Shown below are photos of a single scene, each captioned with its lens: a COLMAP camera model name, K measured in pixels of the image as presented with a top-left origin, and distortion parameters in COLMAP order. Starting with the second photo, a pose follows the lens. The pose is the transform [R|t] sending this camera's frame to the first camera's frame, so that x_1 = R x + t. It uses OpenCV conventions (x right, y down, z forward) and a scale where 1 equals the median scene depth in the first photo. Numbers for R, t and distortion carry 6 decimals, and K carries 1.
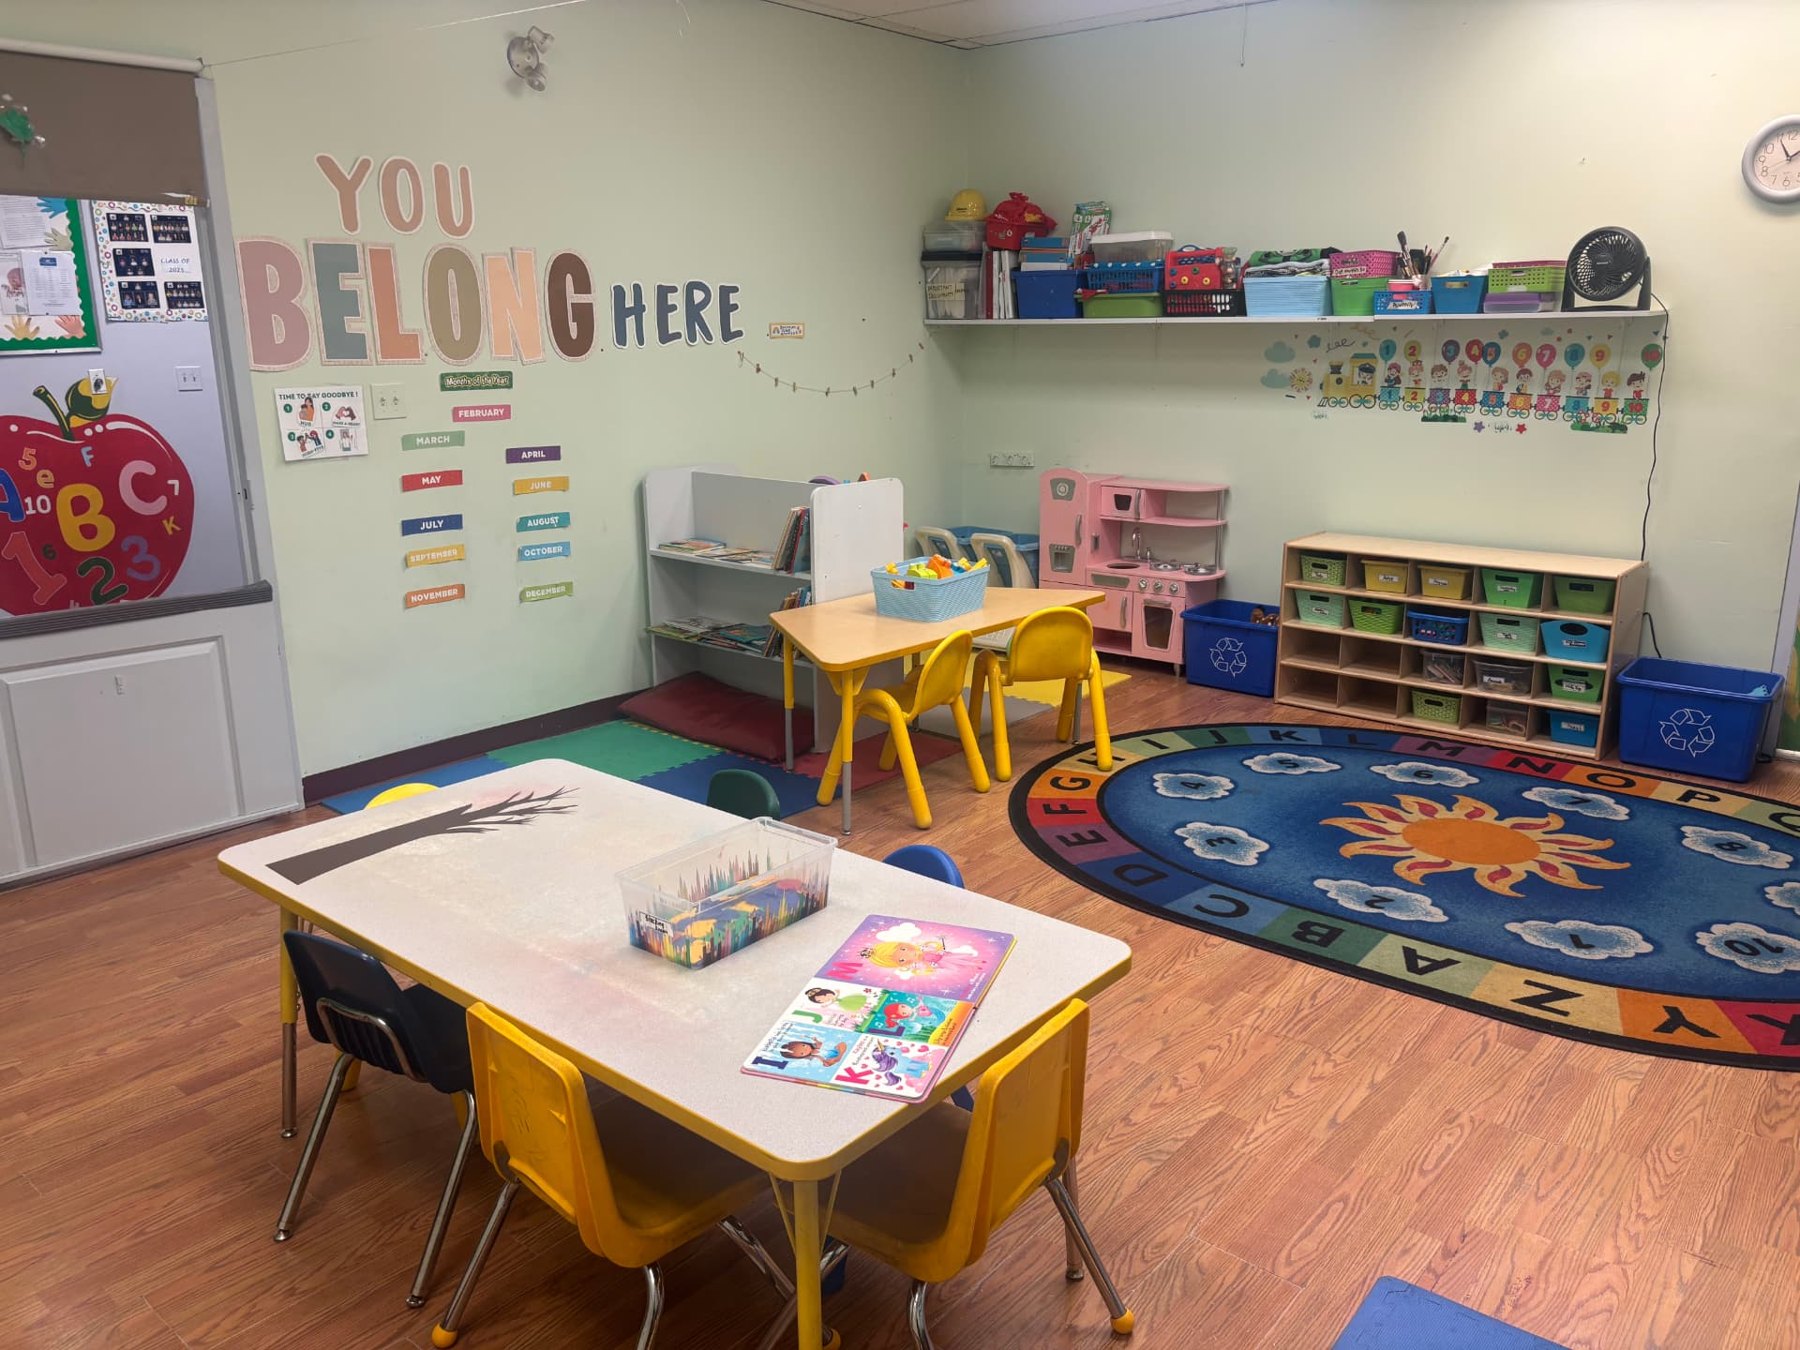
lens RADIAL K [[1321.1, 0, 894.1], [0, 1321.1, 676.7], [0, 0, 1]] dist [0.020927, -0.037474]
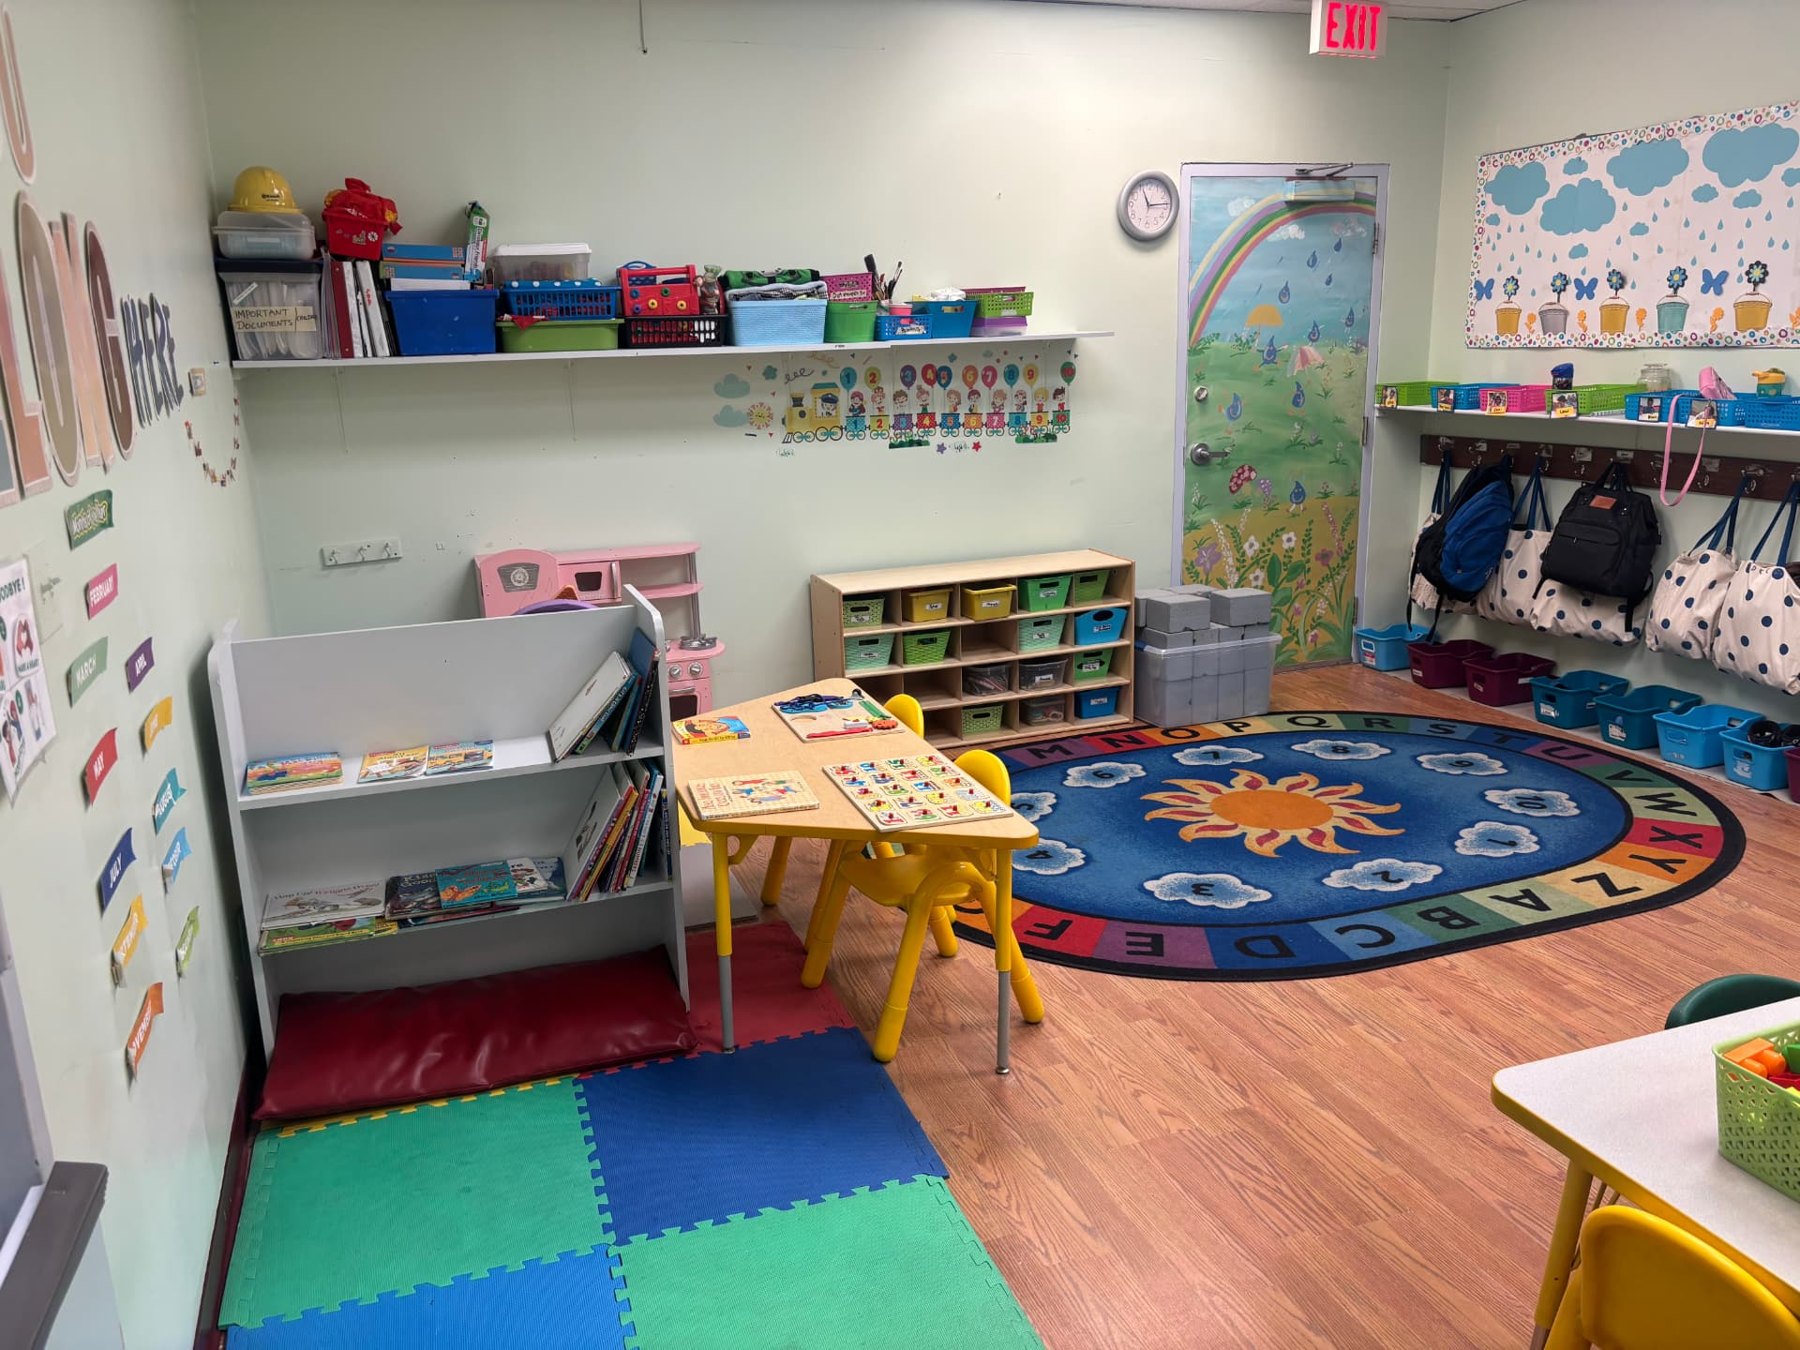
lens RADIAL K [[1321.1, 0, 893.8], [0, 1321.1, 690.3], [0, 0, 1]] dist [0.020927, -0.037474]
pose [[0.518582, -0.229843, 0.823556, -0.498032], [0.247020, 0.962394, 0.113045, -0.140755], [-0.818568, 0.144812, 0.555856, 0.515165]]
